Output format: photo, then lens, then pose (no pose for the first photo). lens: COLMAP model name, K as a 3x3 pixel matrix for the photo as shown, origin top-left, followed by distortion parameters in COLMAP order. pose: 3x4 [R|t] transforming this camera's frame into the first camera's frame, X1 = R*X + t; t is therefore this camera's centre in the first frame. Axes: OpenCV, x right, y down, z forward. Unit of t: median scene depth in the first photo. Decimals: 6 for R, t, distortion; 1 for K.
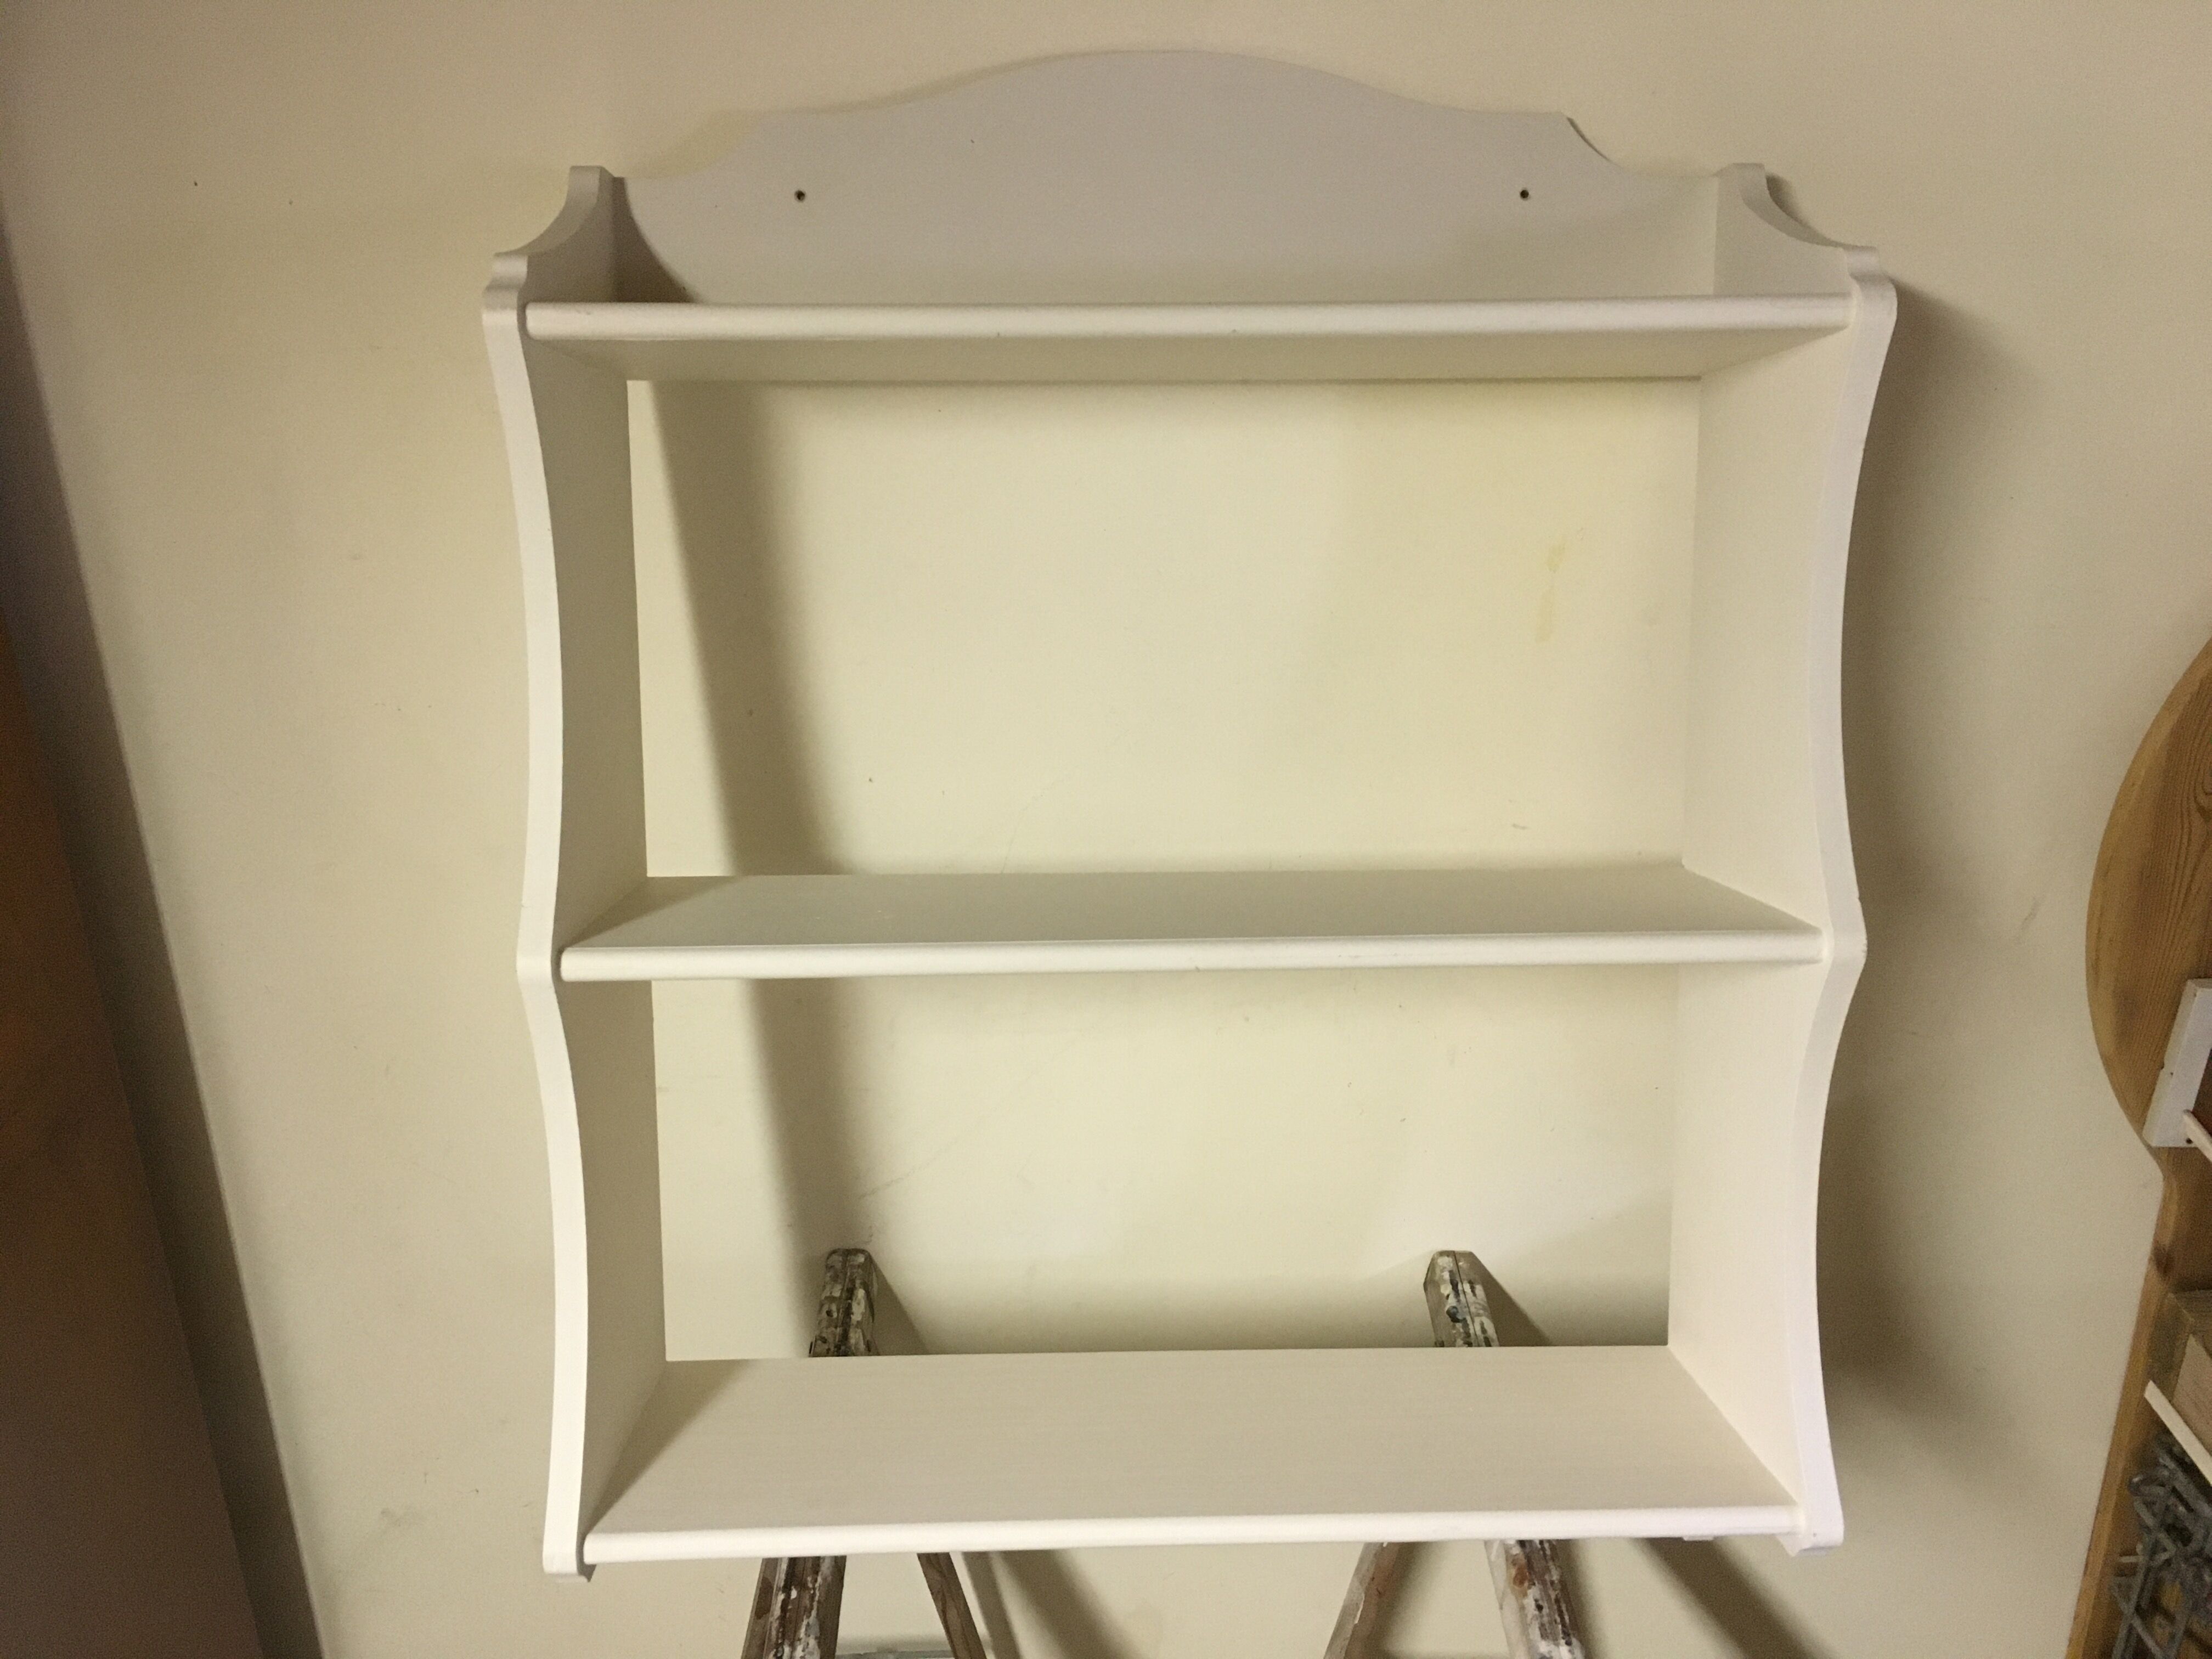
lens RADIAL K [[1882.6, 0, 1104.4], [0, 1882.6, 827.0], [0, 0, 1]] dist [-0.009022, -0.006332]
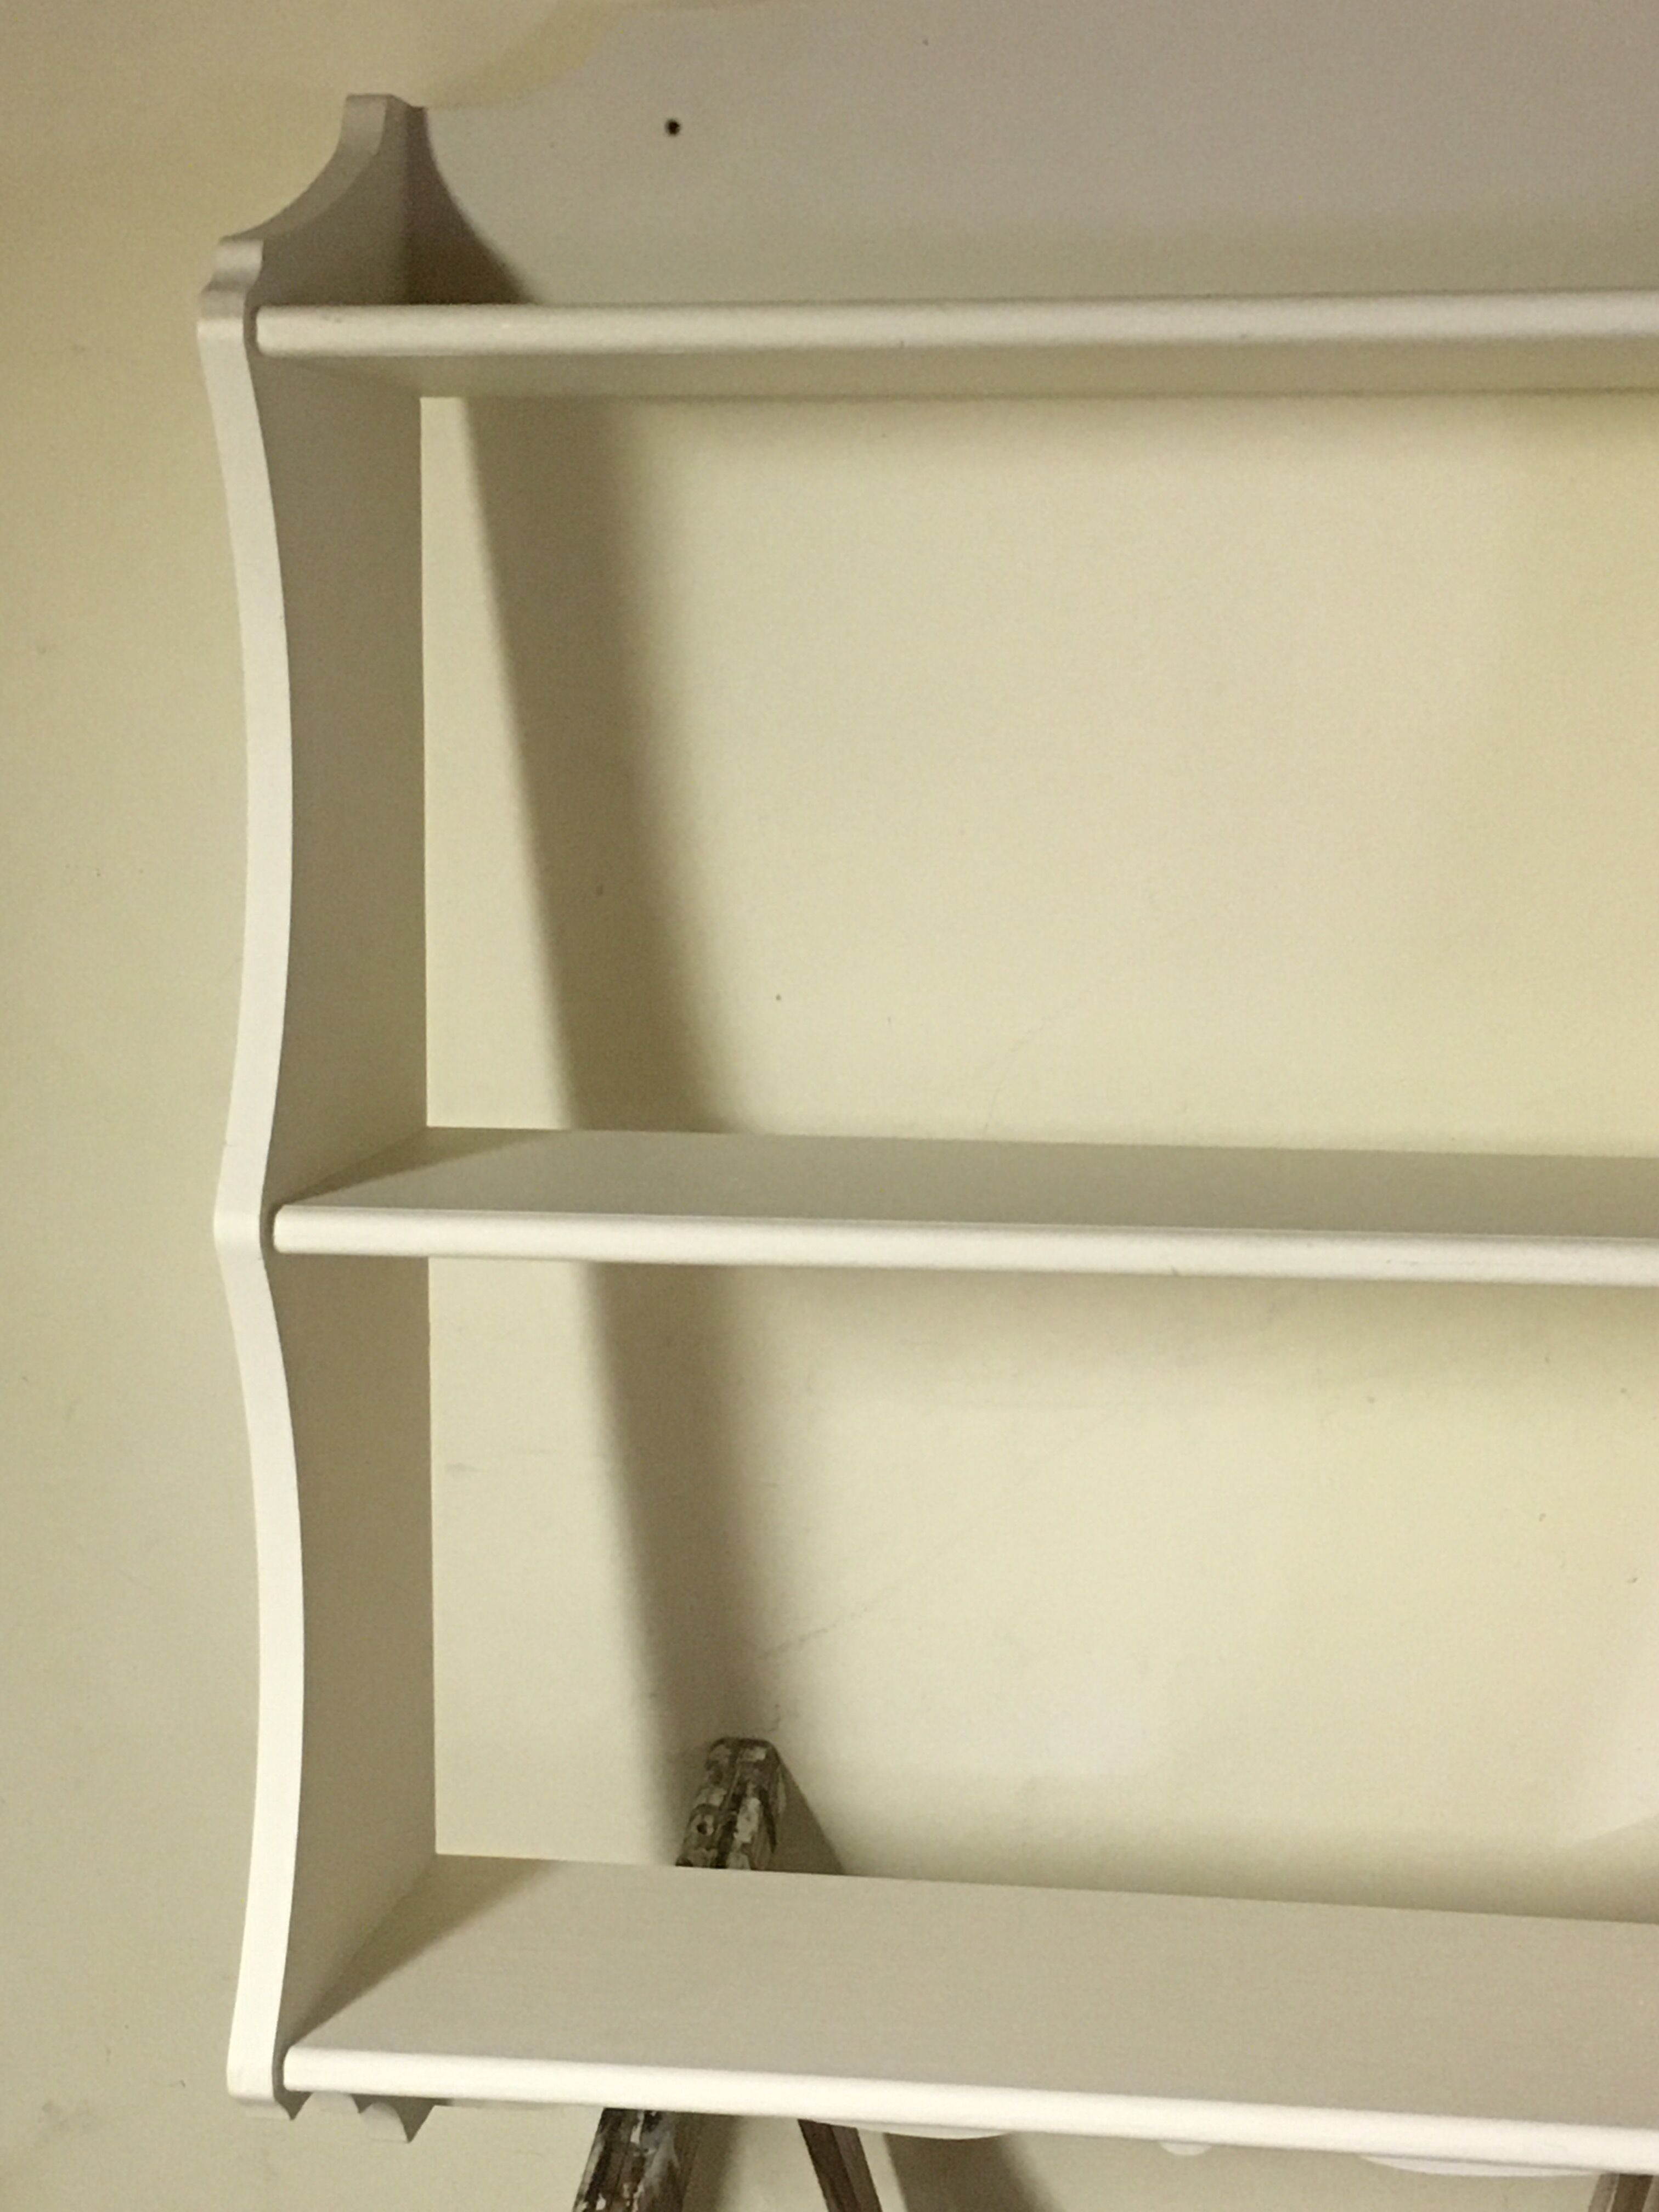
lens RADIAL K [[3596.3, 0, 830.0], [0, 3596.3, 1107.7], [0, 0, 1]] dist [-0.031878, 0.000000]
pose [[0.983388, 0.028843, -0.179208, 0.135217], [-0.031854, 0.999395, -0.013951, 0.033446], [0.178697, 0.019428, 0.983712, -0.254813]]
